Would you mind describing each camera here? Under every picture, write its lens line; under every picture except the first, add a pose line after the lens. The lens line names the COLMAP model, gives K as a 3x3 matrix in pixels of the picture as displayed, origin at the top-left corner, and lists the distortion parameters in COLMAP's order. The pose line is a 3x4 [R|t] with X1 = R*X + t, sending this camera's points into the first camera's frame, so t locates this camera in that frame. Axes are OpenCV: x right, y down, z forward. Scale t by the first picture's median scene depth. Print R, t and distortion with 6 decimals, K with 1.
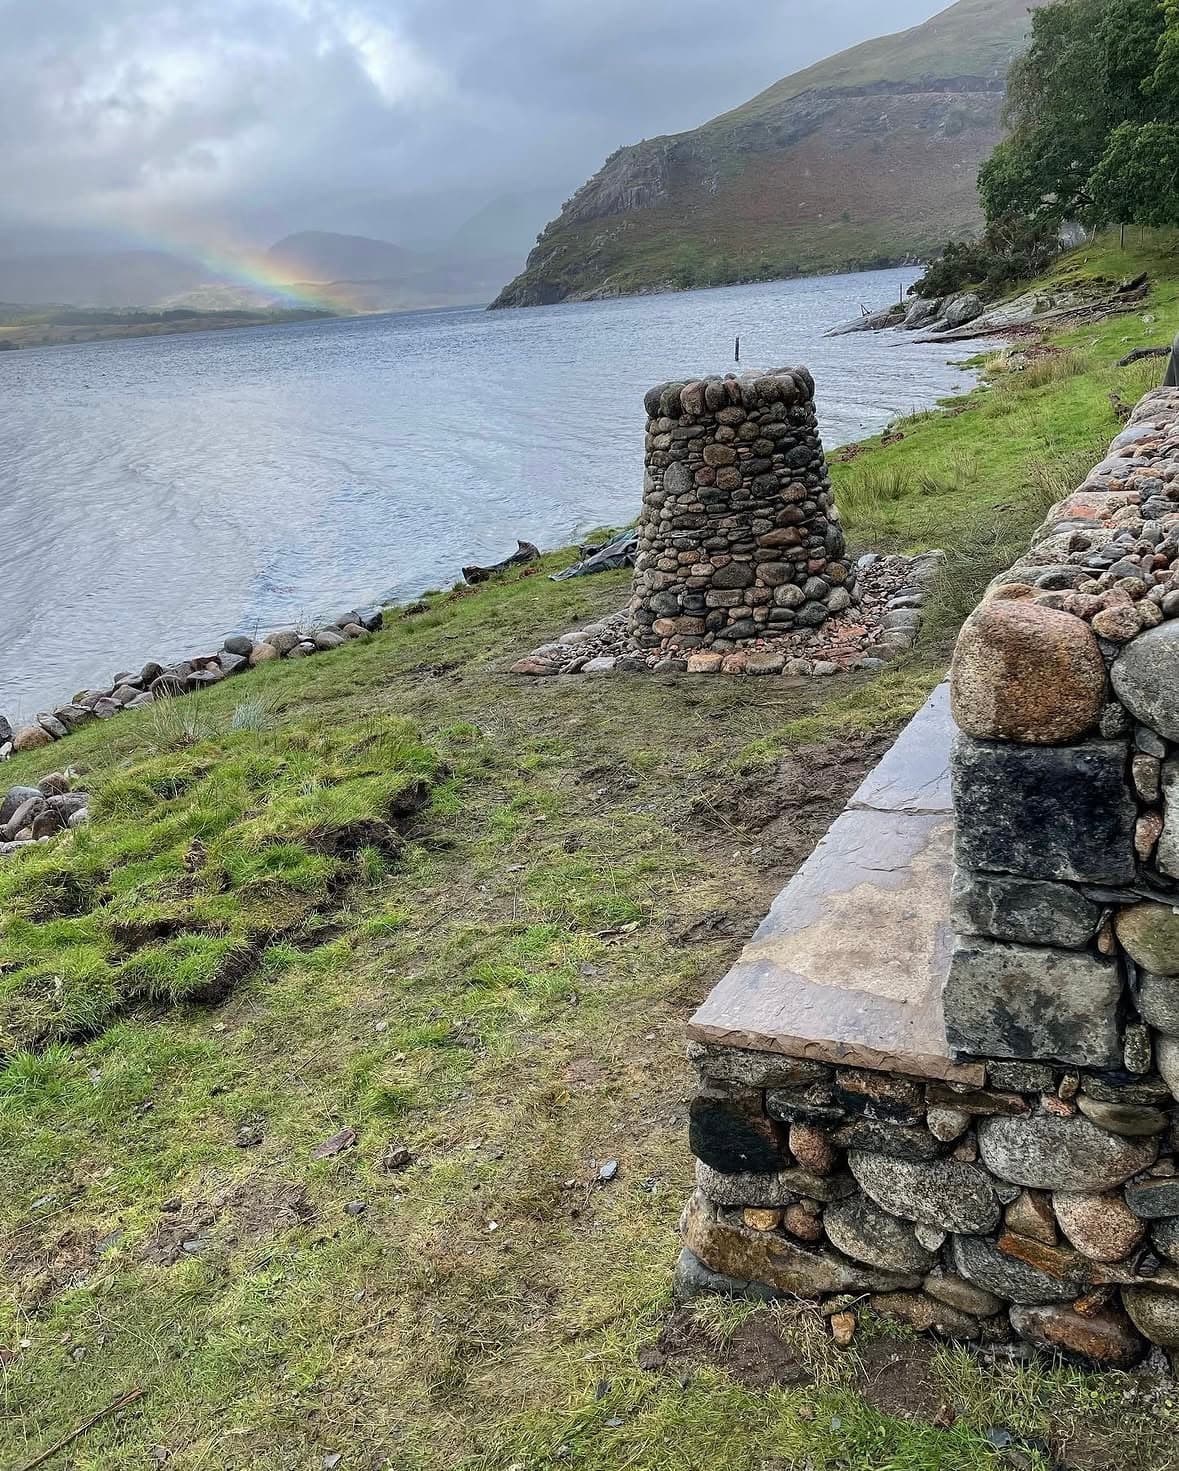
lens RADIAL K [[1246.4, 0, 580.0], [0, 1246.4, 747.6], [0, 0, 1]] dist [0.097199, -0.122386]
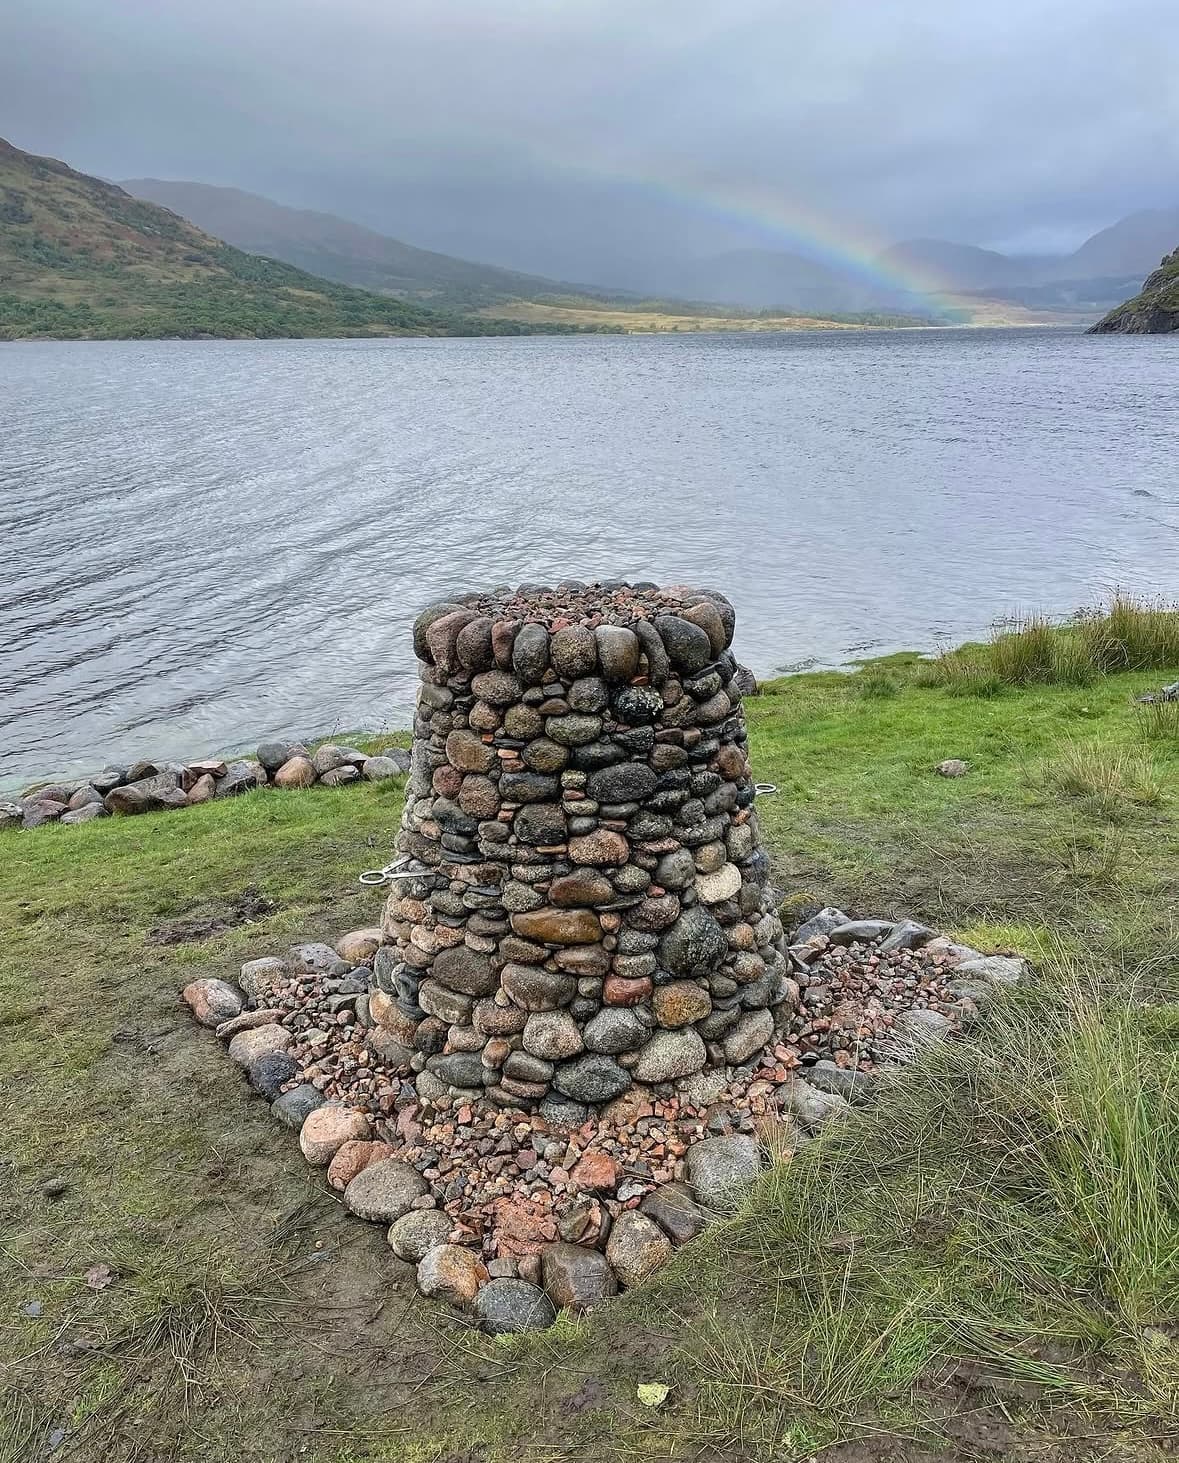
lens RADIAL K [[1239.6, 0, 580.0], [0, 1239.6, 743.6], [0, 0, 1]] dist [0.097199, -0.122386]
pose [[0.895651, 0.218406, -0.387438, 0.348721], [-0.219859, 0.974662, 0.041180, -0.261413], [0.386615, 0.048299, 0.920976, 0.513444]]
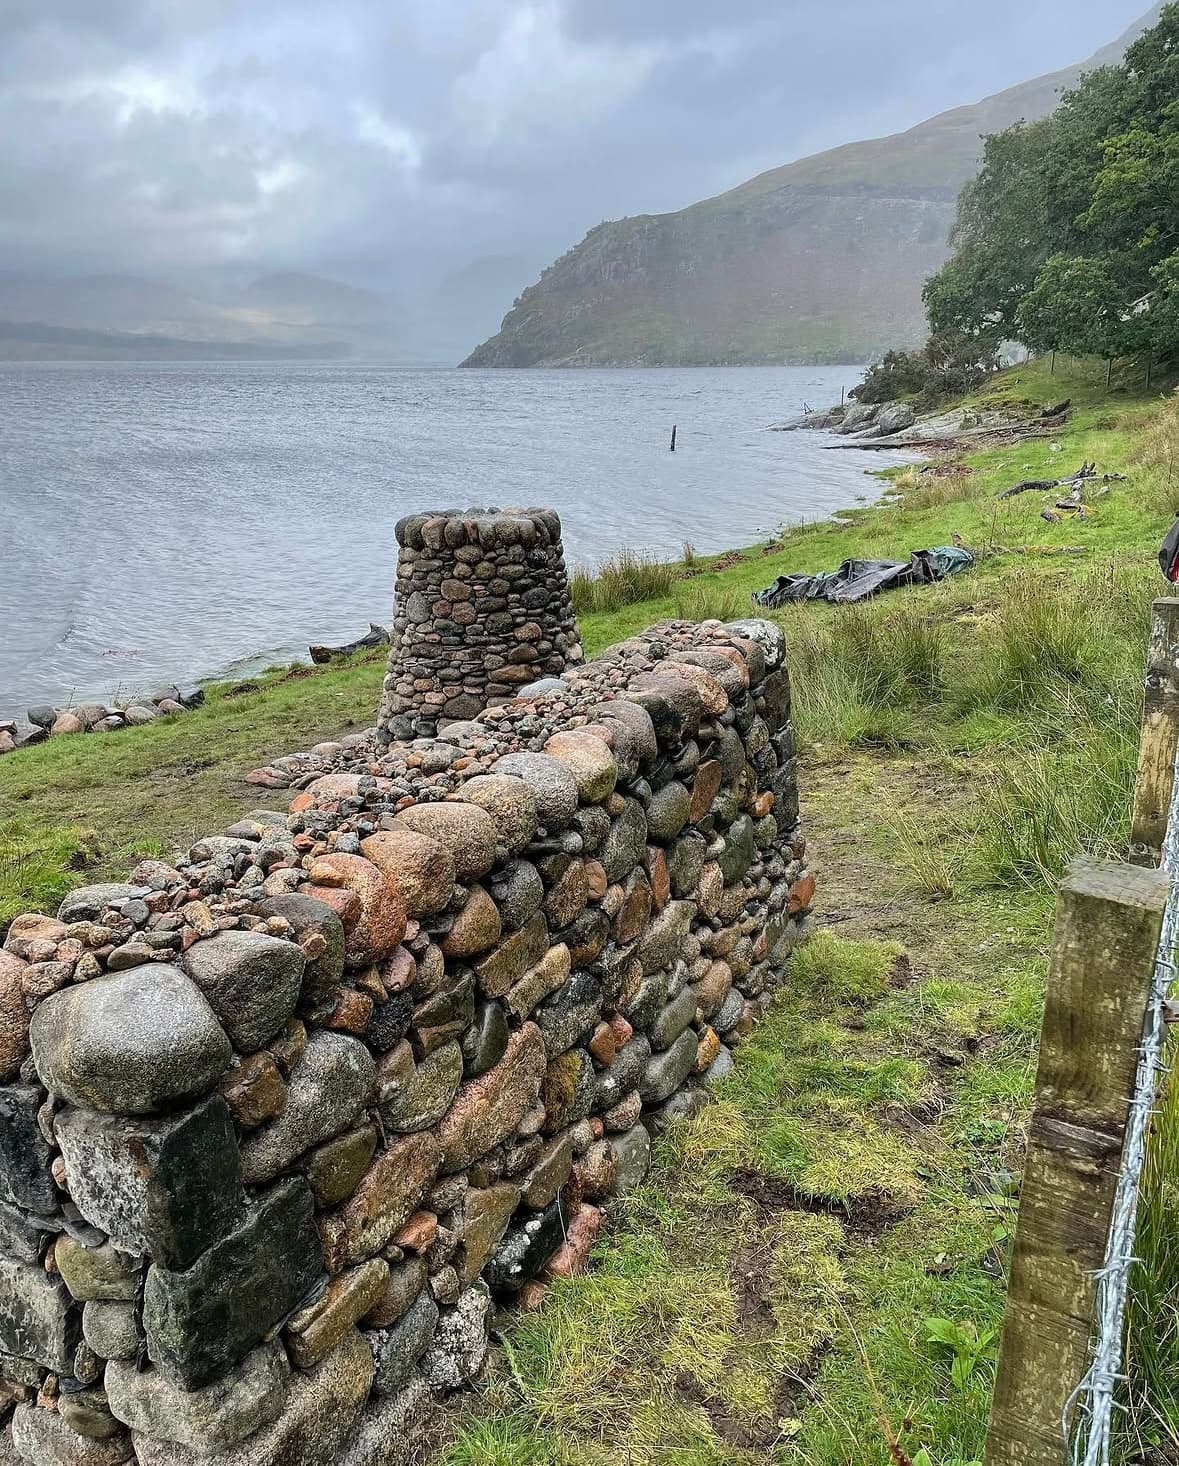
lens RADIAL K [[1248.1, 0, 589.5], [0, 1248.1, 768.4], [0, 0, 1]] dist [0.116988, -0.175385]
pose [[0.995938, 0.077441, 0.045936, 0.179312], [-0.075964, 0.996562, -0.033084, -0.060098], [-0.048340, 0.029460, 0.998396, -0.027017]]
